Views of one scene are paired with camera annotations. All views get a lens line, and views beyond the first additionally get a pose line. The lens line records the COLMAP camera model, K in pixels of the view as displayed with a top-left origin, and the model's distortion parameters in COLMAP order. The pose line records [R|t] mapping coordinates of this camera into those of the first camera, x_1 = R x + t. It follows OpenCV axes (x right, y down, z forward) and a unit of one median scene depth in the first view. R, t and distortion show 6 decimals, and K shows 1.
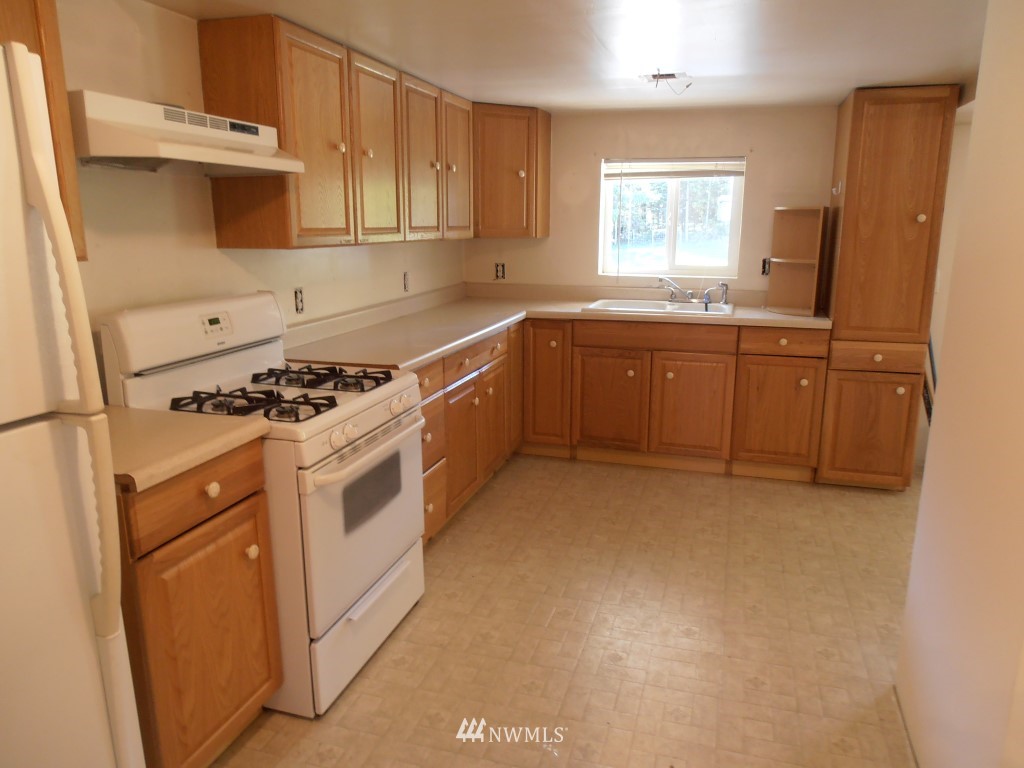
lens RADIAL K [[719.0, 0, 514.9], [0, 719.0, 382.0], [0, 0, 1]] dist [-0.014329, 0.009835]
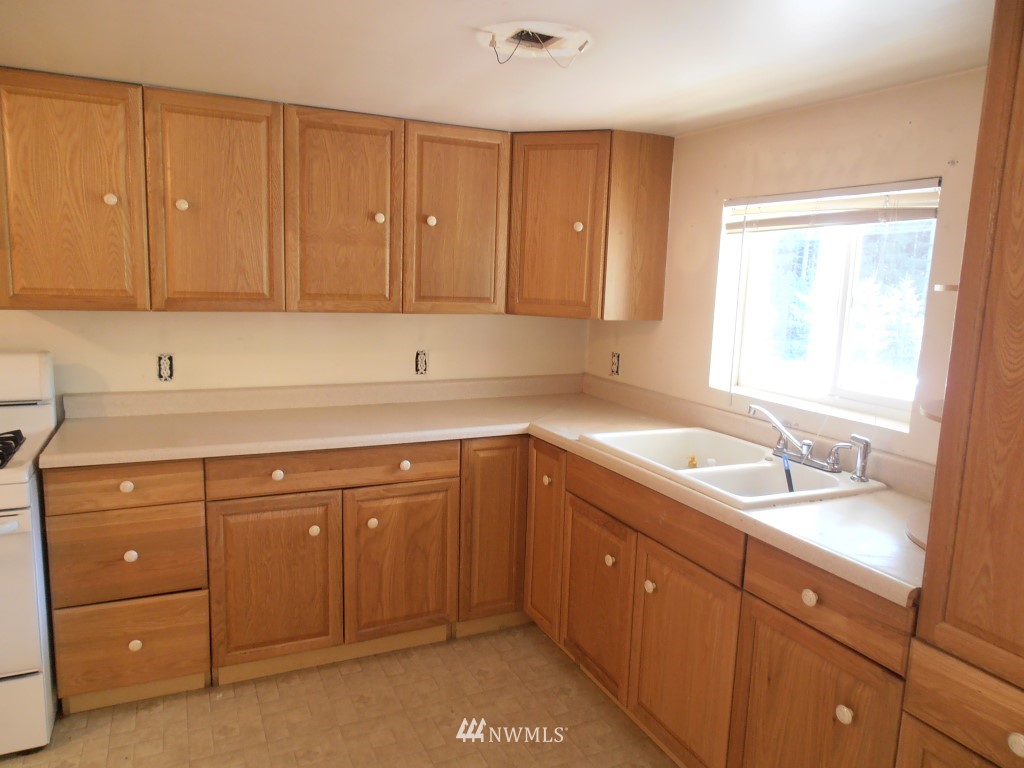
lens RADIAL K [[719.0, 0, 511.8], [0, 719.0, 387.2], [0, 0, 1]] dist [-0.014329, 0.009835]
pose [[0.674237, 0.134280, -0.726205, 0.596861], [-0.193885, 0.981023, 0.001387, -0.157394], [0.712610, 0.139865, 0.687477, 0.619811]]
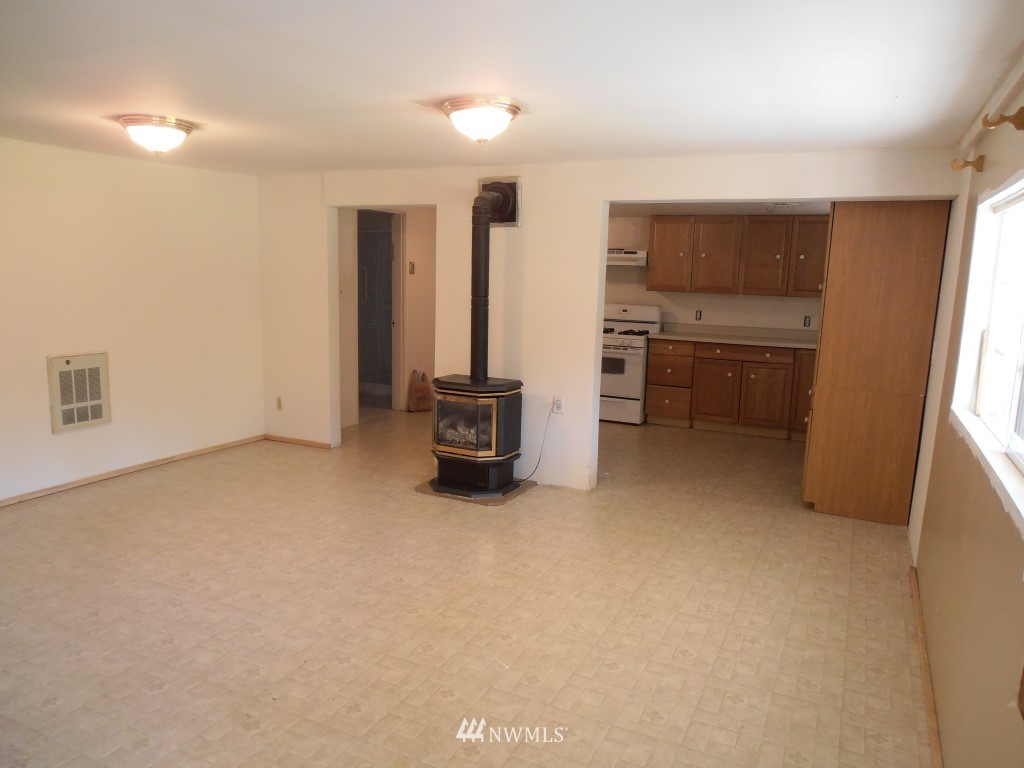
lens RADIAL K [[719.0, 0, 508.8], [0, 719.0, 382.4], [0, 0, 1]] dist [-0.014329, 0.009835]
pose [[-0.159469, 0.147761, -0.976082, 1.966442], [-0.244335, 0.952065, 0.184044, -0.167424], [0.956488, 0.267840, -0.115722, 0.656128]]
